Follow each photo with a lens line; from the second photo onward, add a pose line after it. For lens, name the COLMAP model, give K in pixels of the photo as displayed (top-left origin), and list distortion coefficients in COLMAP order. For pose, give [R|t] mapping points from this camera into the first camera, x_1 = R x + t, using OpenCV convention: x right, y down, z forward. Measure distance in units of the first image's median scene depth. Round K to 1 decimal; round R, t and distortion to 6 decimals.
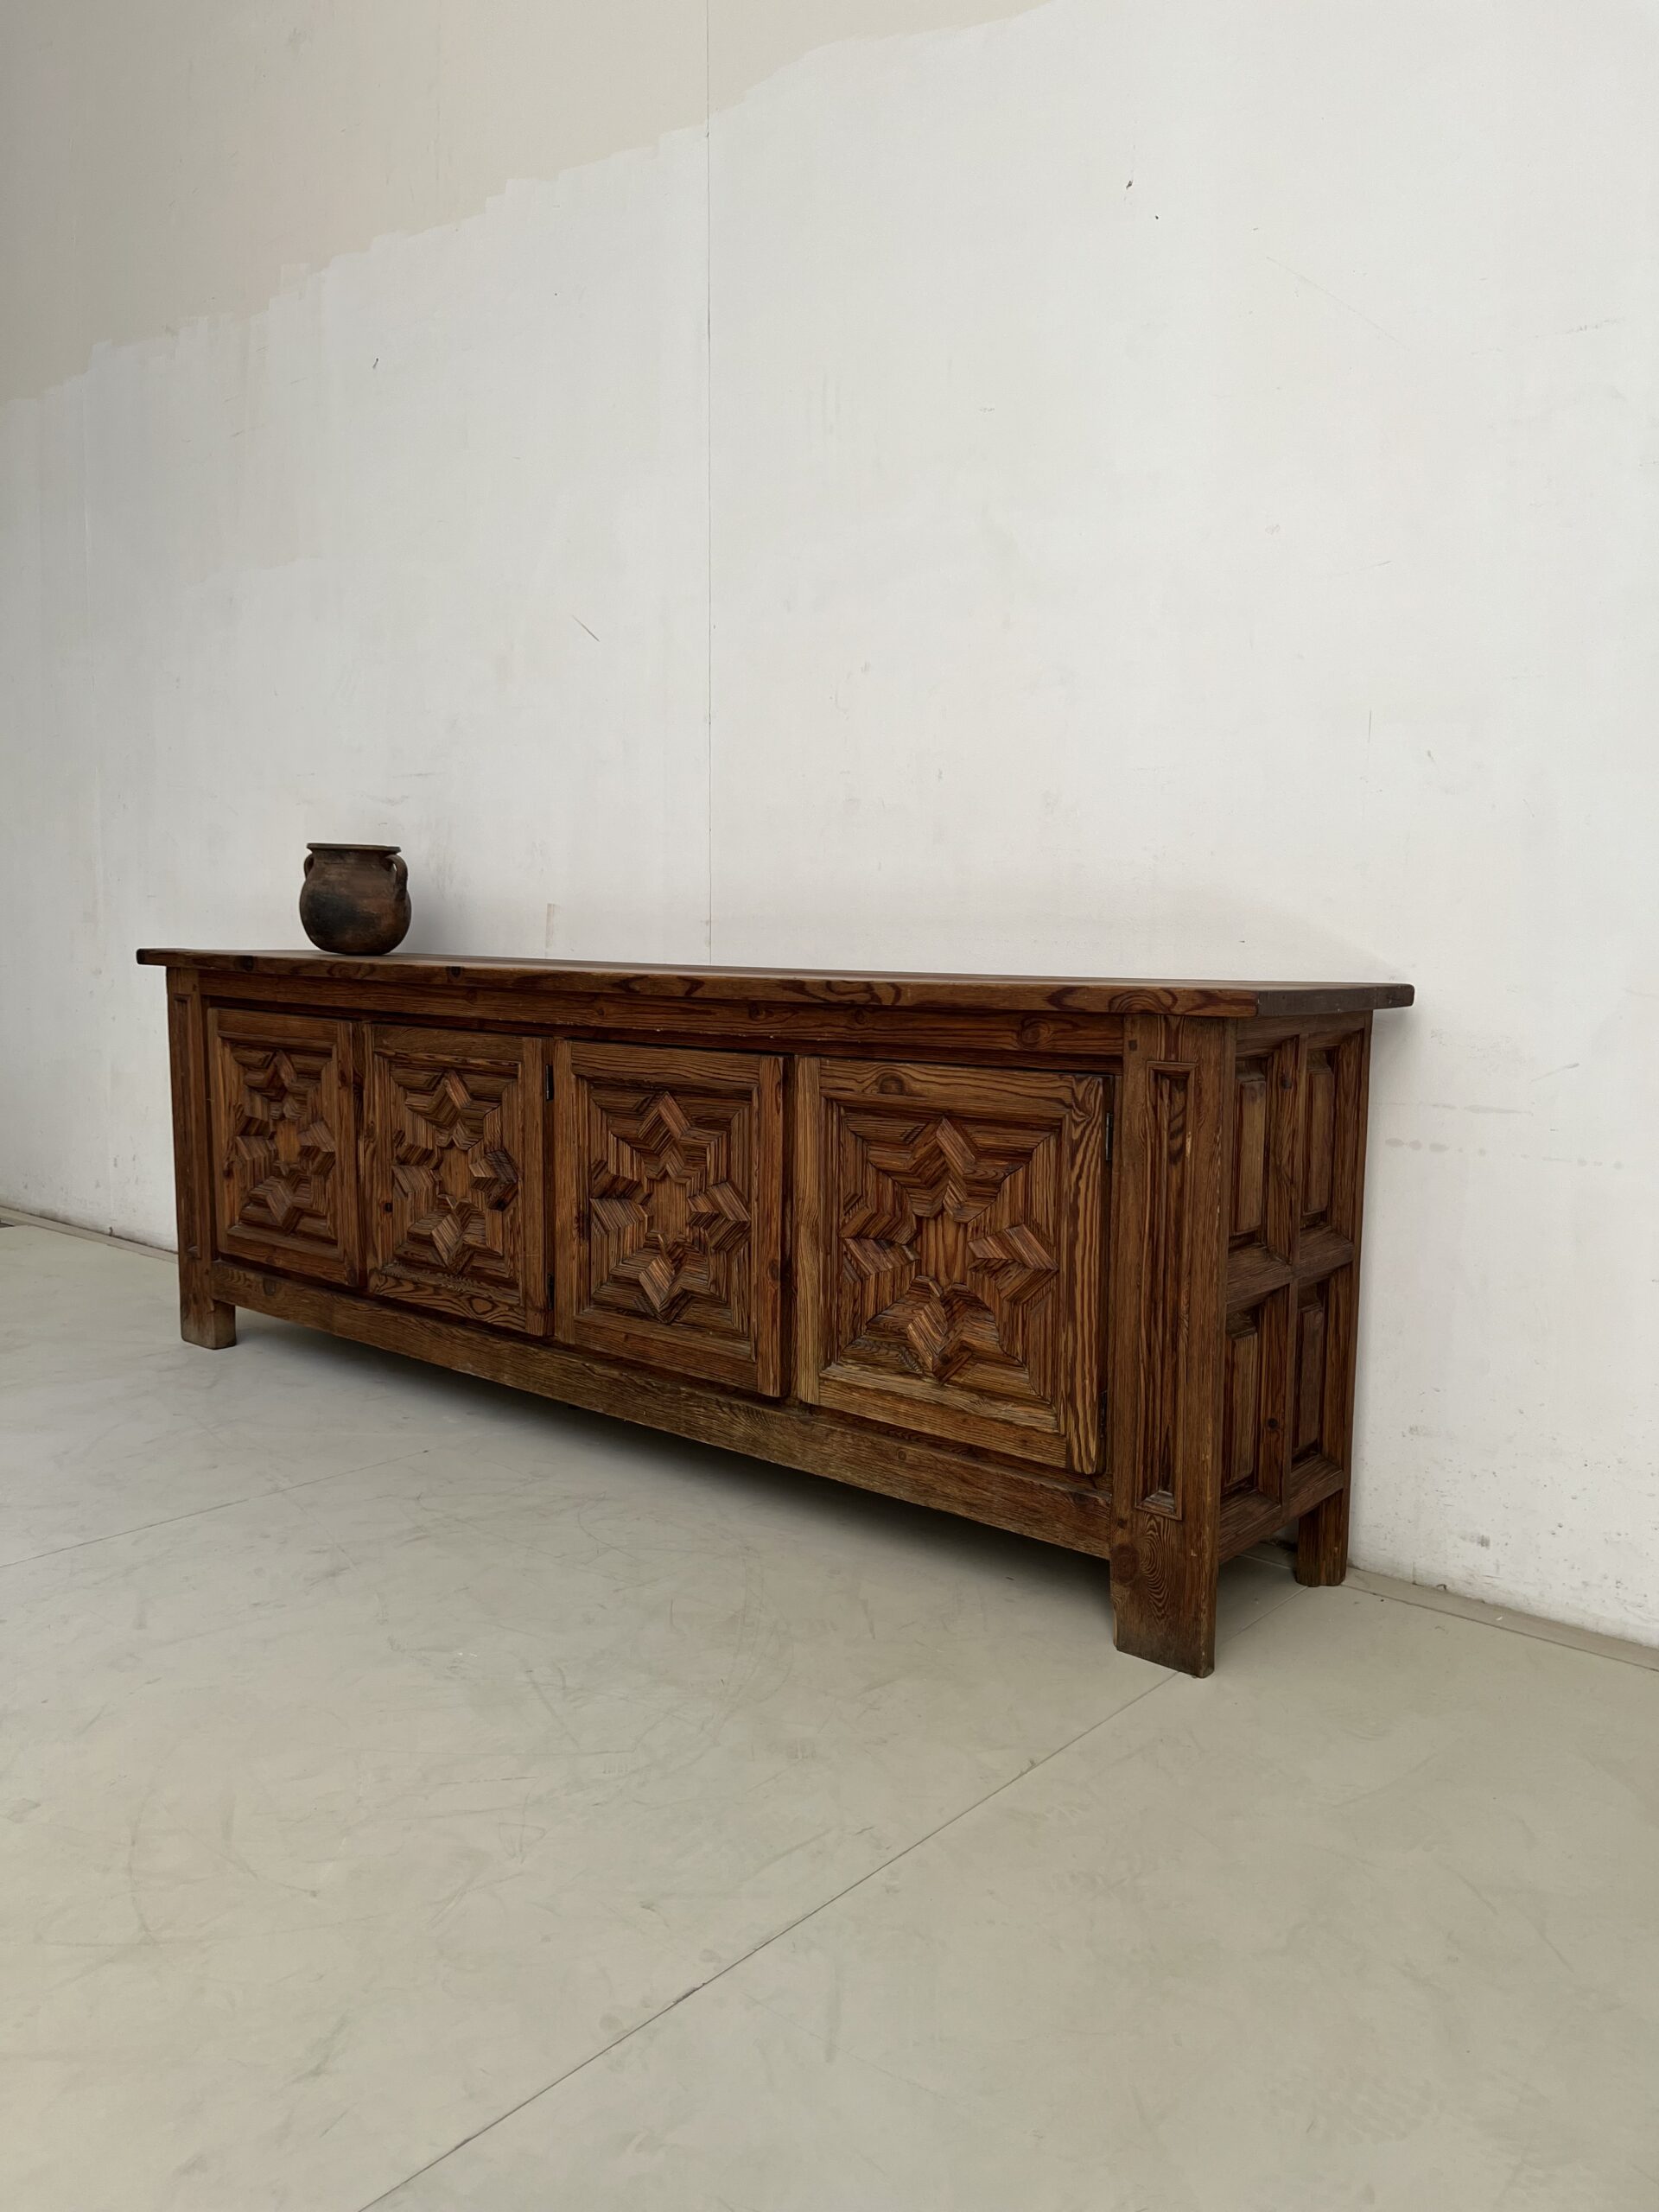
lens RADIAL K [[1689.6, 0, 836.2], [0, 1689.6, 1113.9], [0, 0, 1]] dist [0.030263, -0.035200]
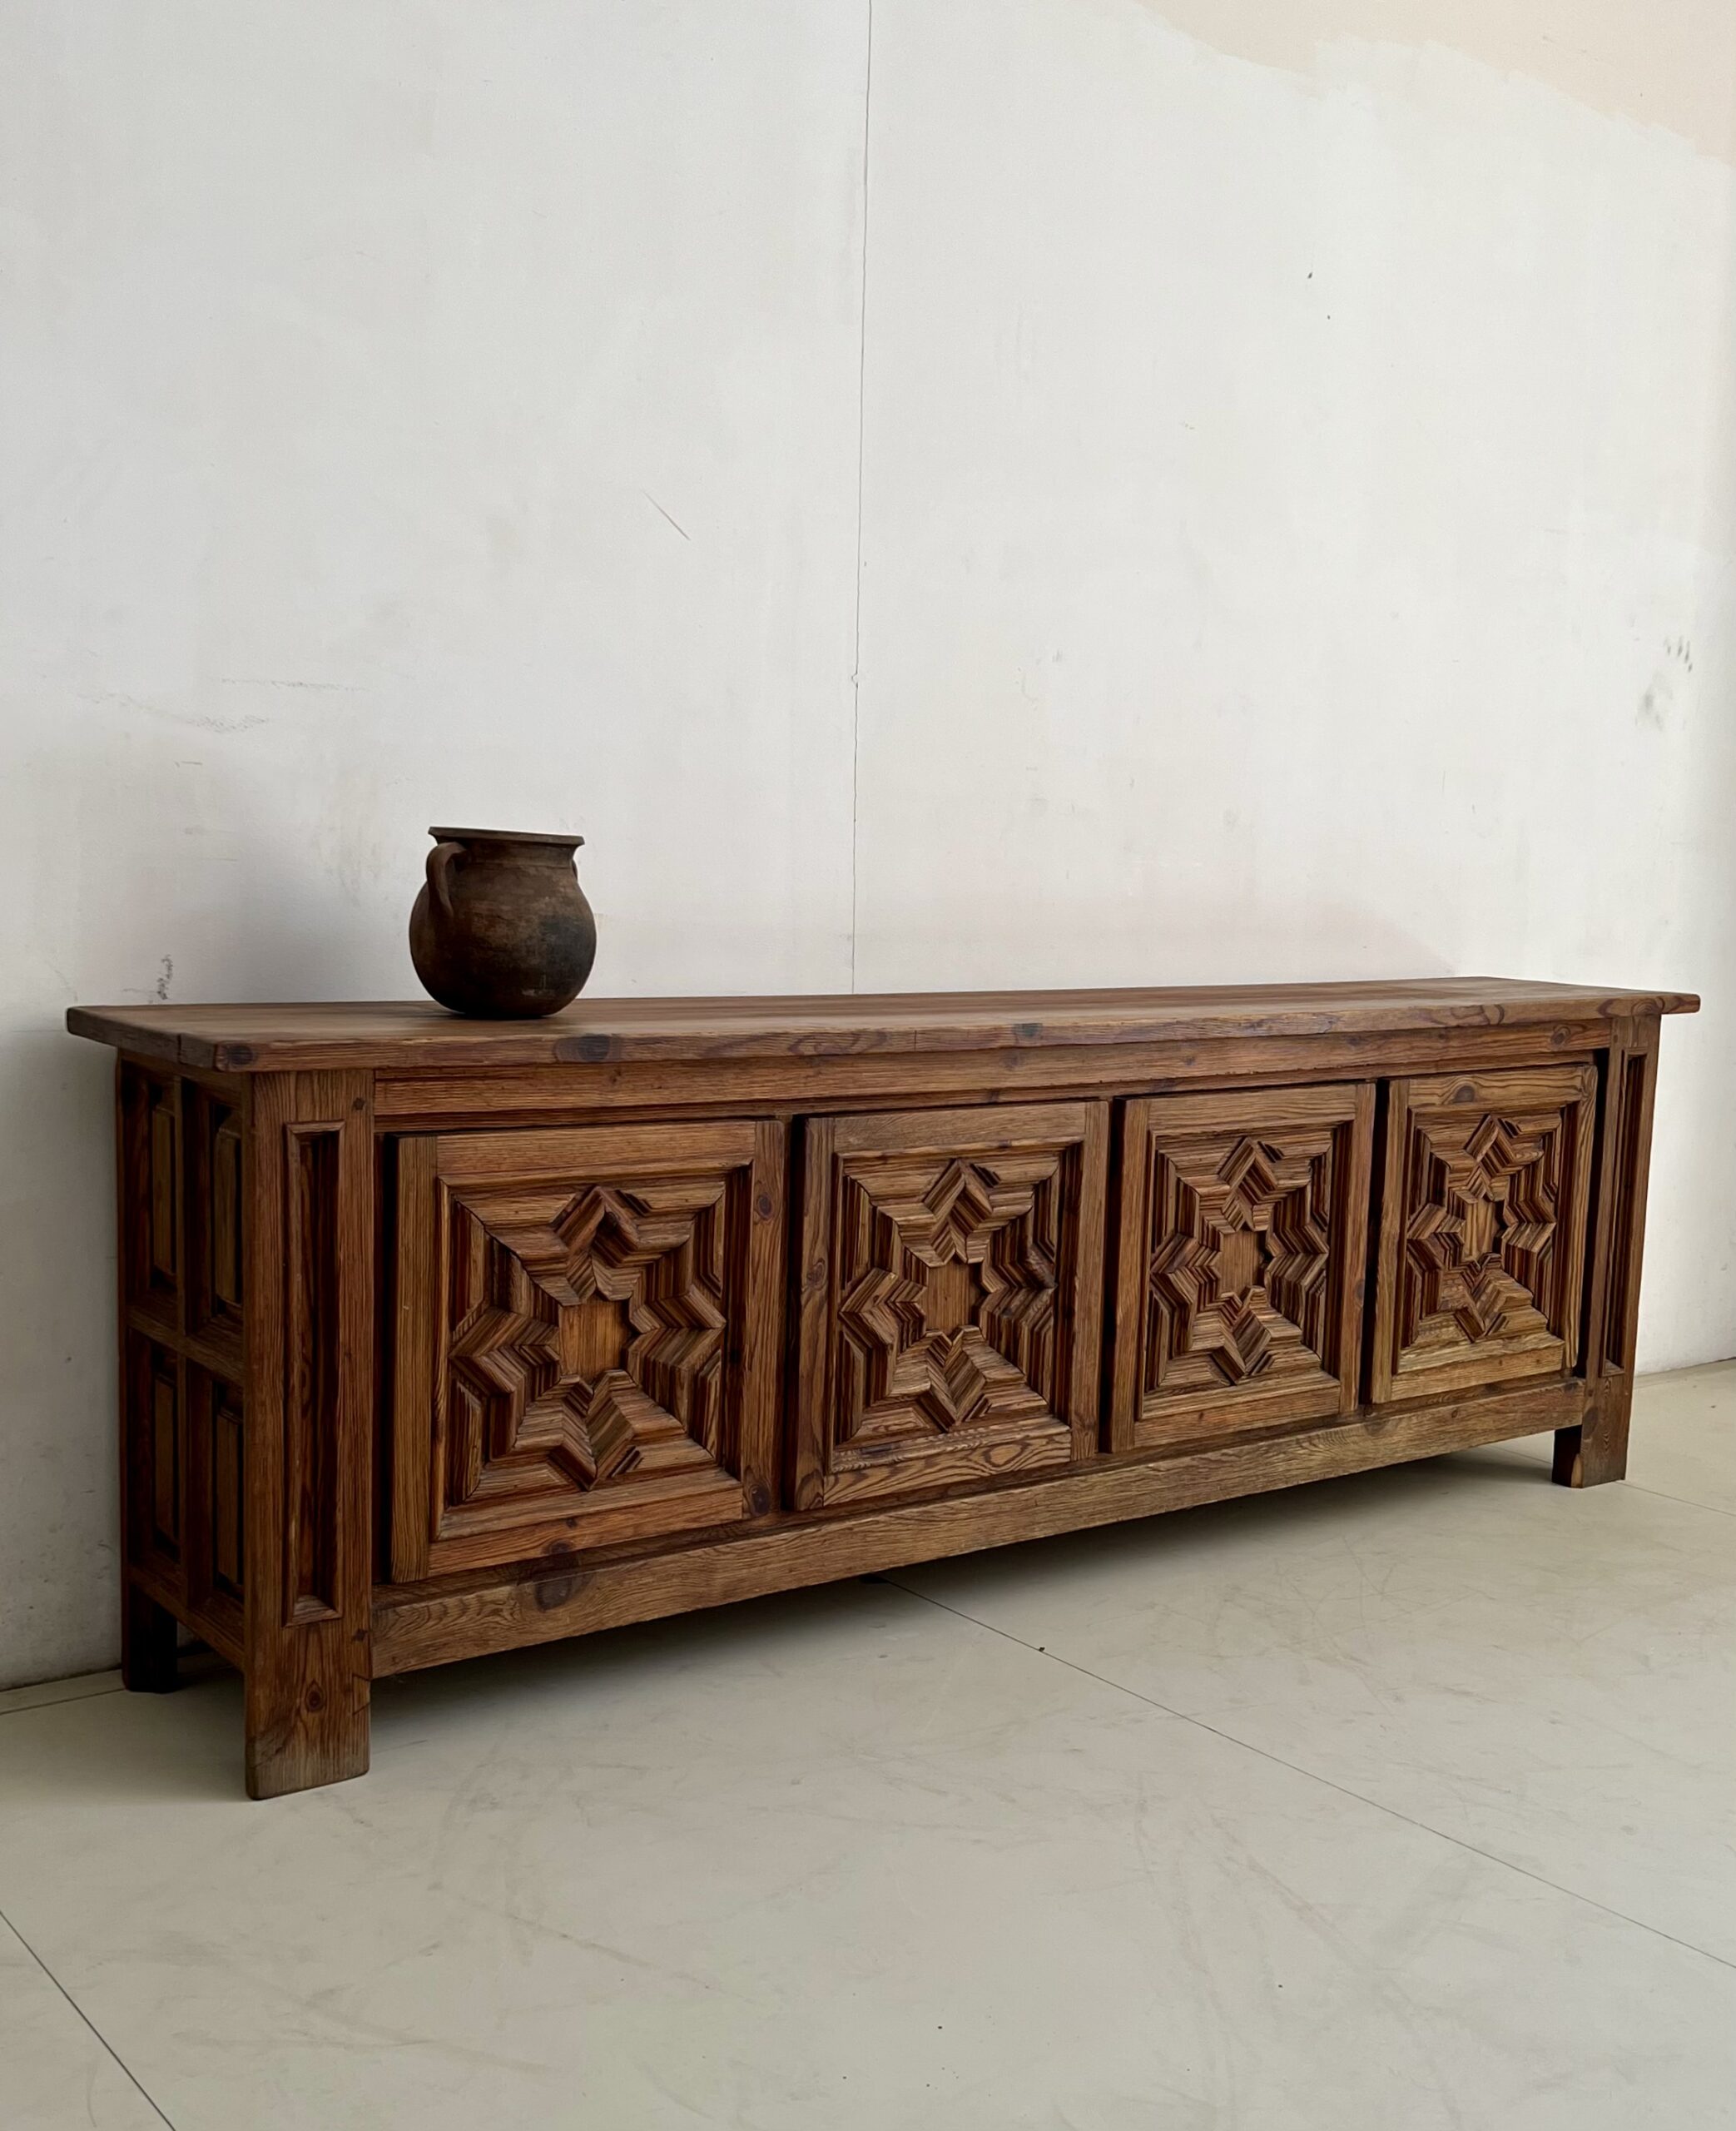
lens RADIAL K [[2338.1, 0, 968.0], [0, 2338.1, 1158.5], [0, 0, 1]] dist [0.050046, 0.000000]
pose [[0.192305, -0.143573, 0.970776, -1.343076], [0.078013, 0.988346, 0.130717, -0.176761], [-0.978229, 0.050596, 0.201264, 0.862354]]
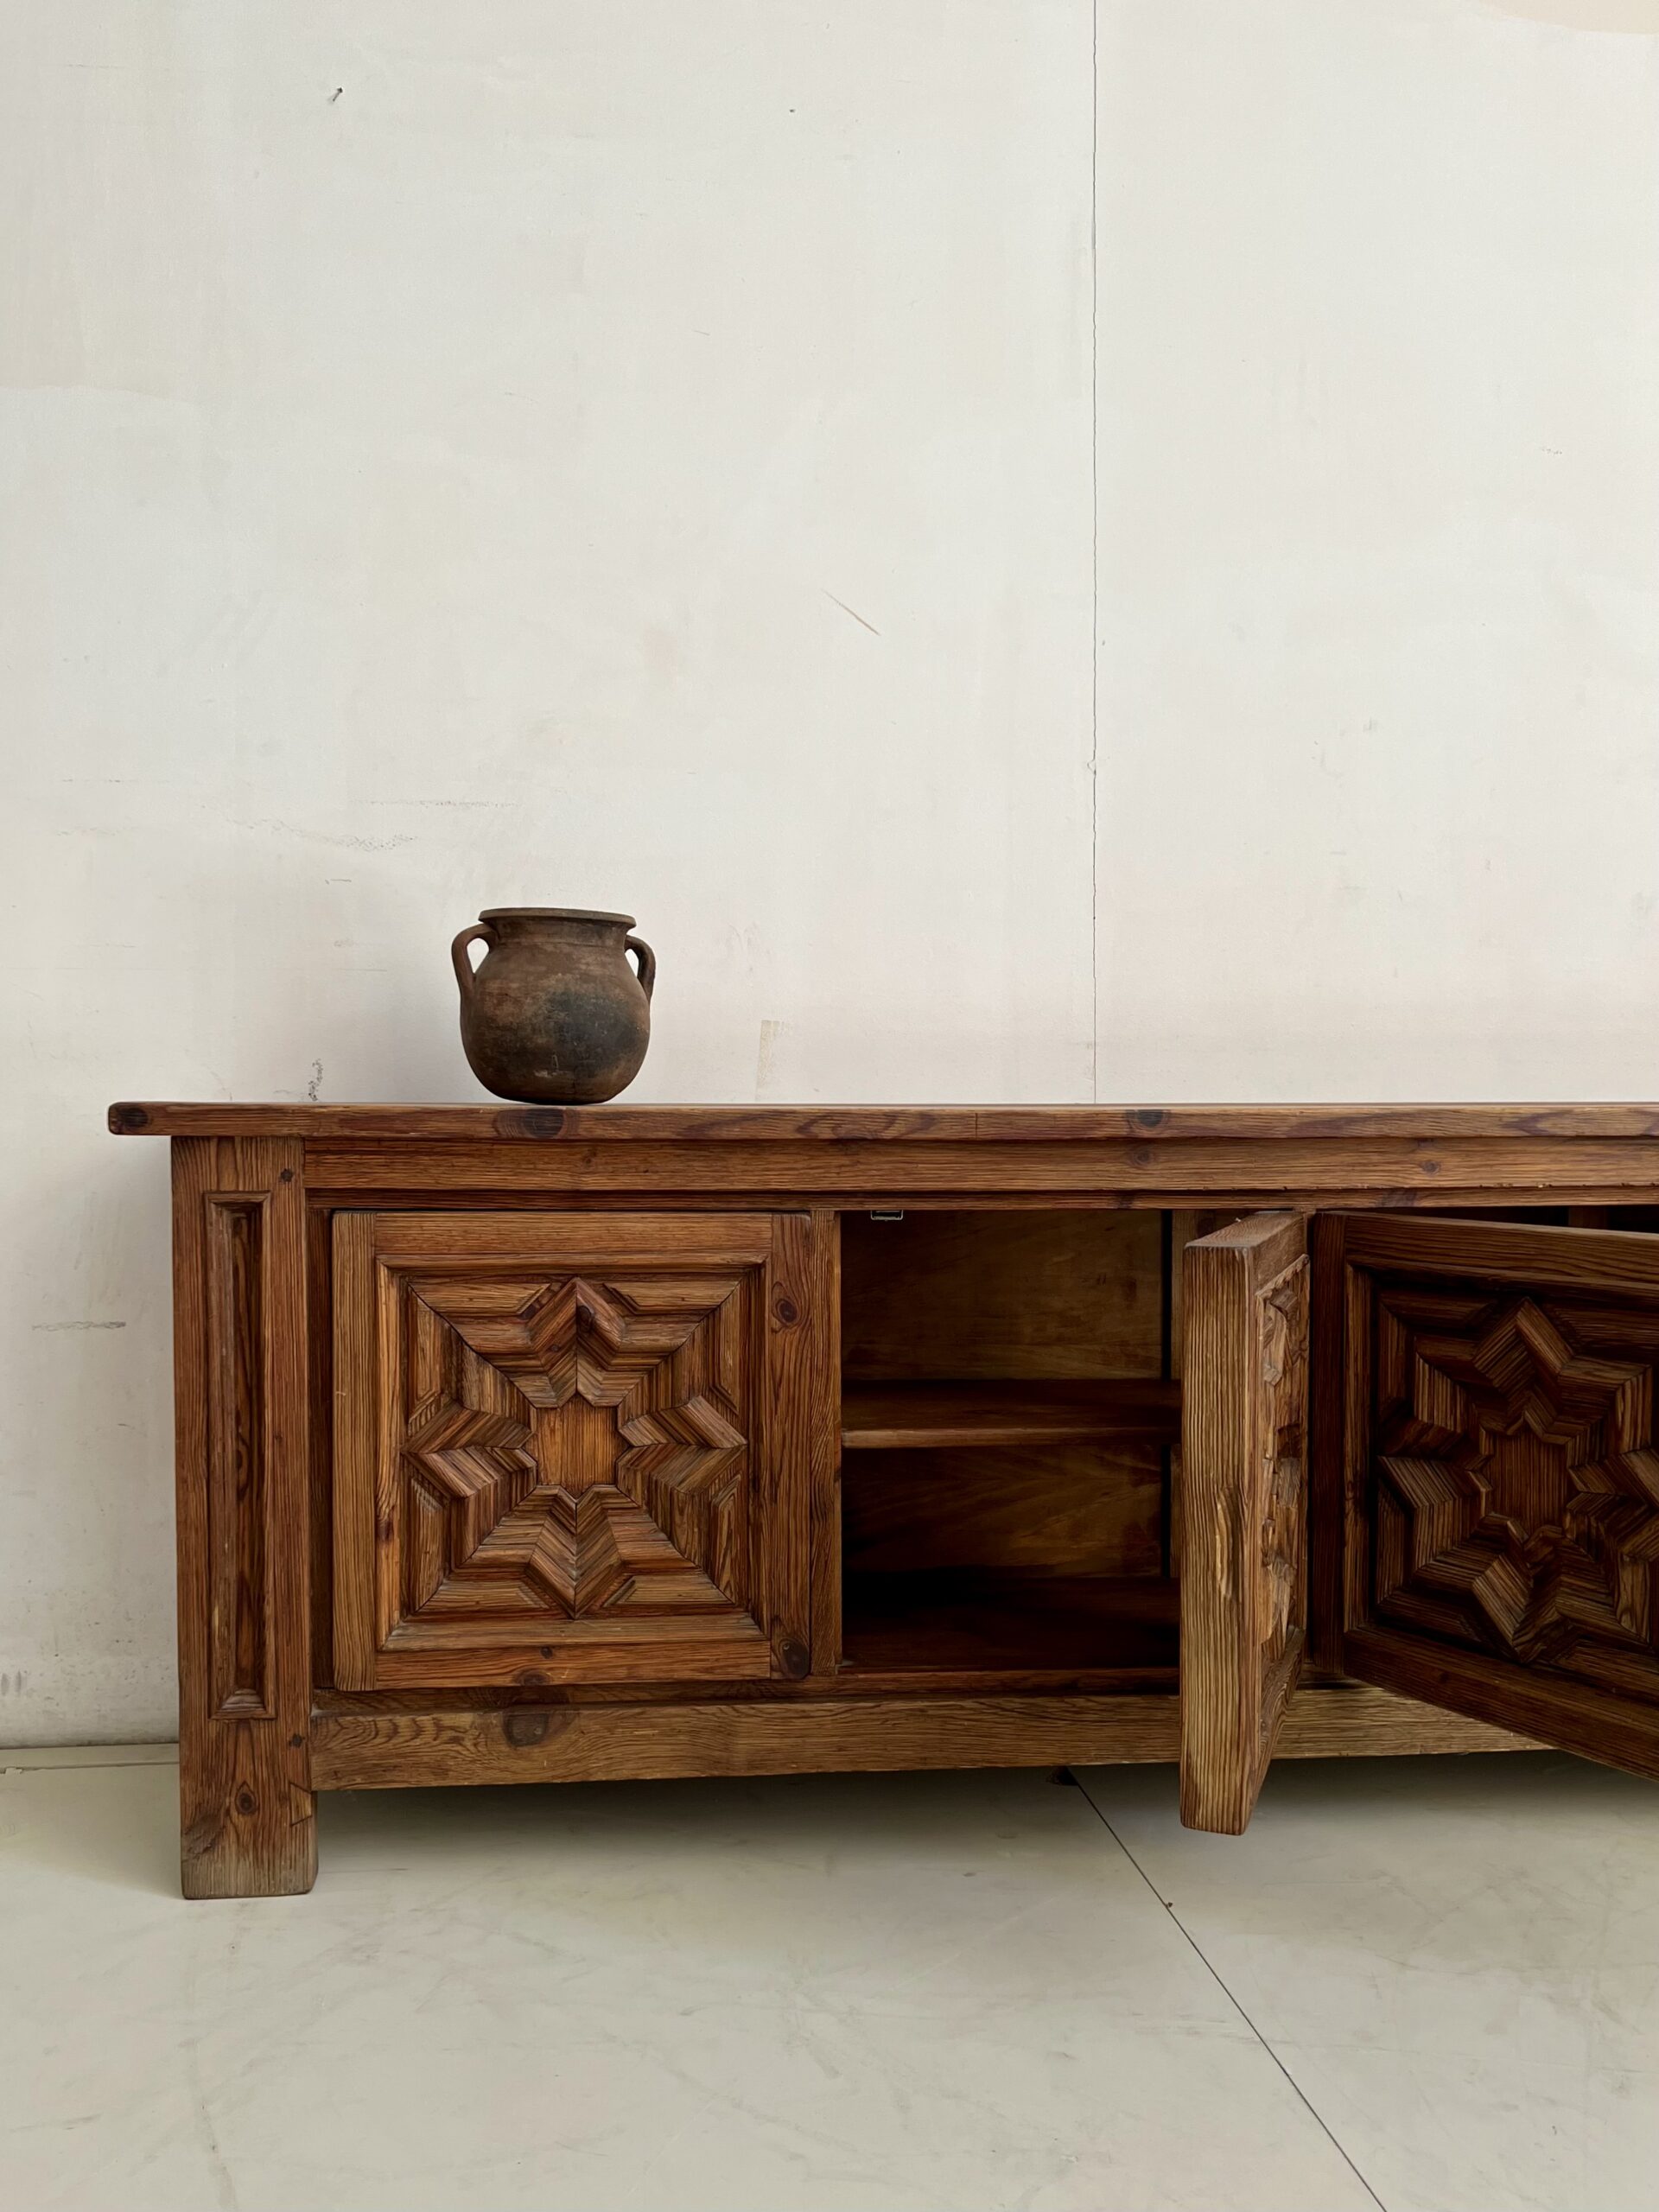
lens RADIAL K [[1846.8, 0, 770.5], [0, 1846.8, 1146.3], [0, 0, 1]] dist [0.045567, -0.079701]
pose [[0.695273, -0.032575, 0.718007, -0.865661], [0.089086, 0.995175, -0.041116, -0.060831], [-0.713203, 0.092551, 0.694820, 0.656605]]
